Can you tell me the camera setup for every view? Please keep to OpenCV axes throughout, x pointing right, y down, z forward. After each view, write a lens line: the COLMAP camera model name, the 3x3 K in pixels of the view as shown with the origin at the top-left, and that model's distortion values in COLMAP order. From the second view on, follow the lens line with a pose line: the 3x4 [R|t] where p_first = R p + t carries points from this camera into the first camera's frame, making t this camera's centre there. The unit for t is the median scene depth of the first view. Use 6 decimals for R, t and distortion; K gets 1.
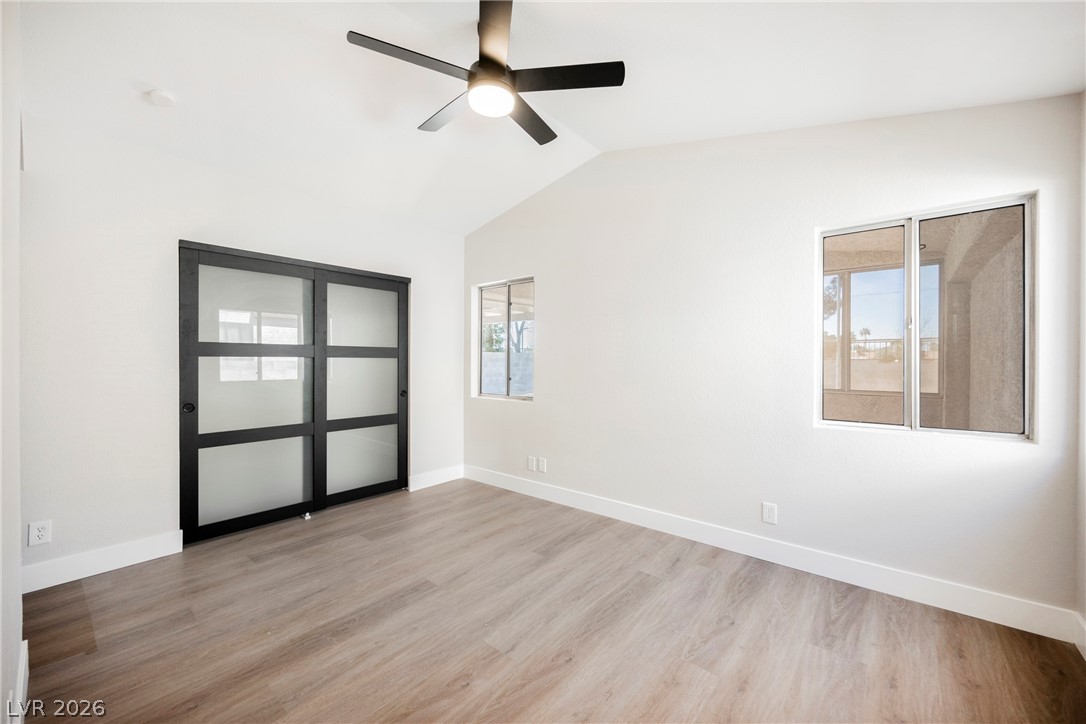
lens RADIAL K [[423.7, 0, 547.8], [0, 423.7, 361.7], [0, 0, 1]] dist [-0.001397, -0.000030]
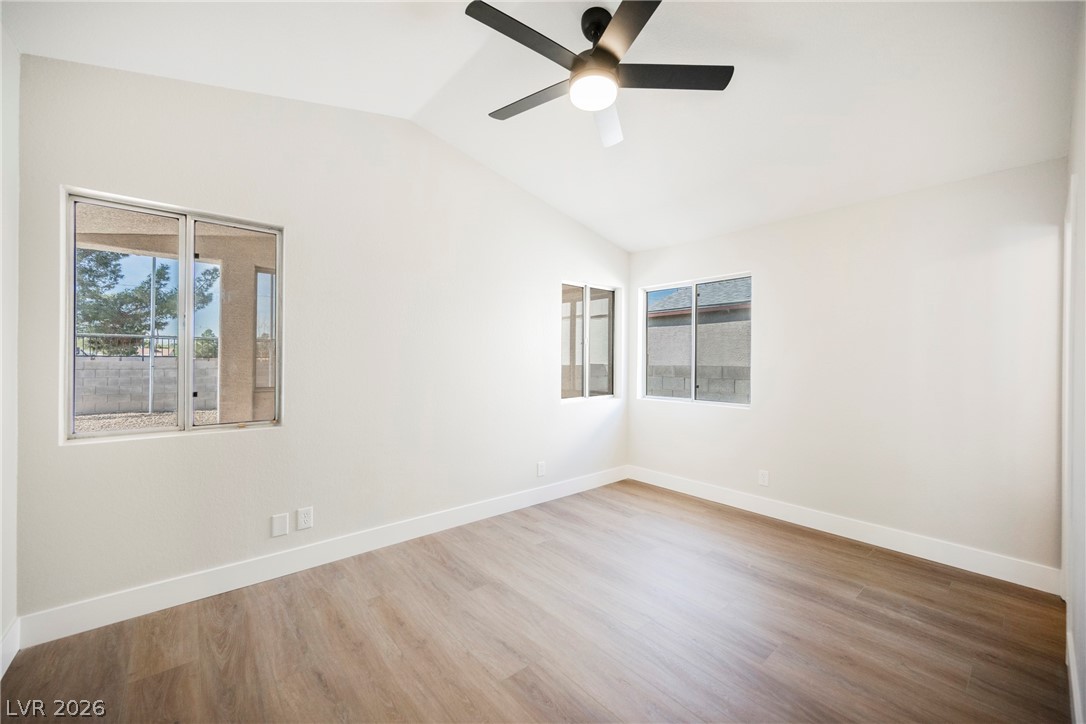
lens RADIAL K [[430.7, 0, 543.0], [0, 430.7, 362.0], [0, 0, 1]] dist [0.023146, 0.000018]
pose [[0.170965, -0.004544, 0.985267, -0.848238], [0.001674, 0.999989, 0.004321, -0.001266], [-0.985276, 0.000910, 0.170971, 0.717744]]
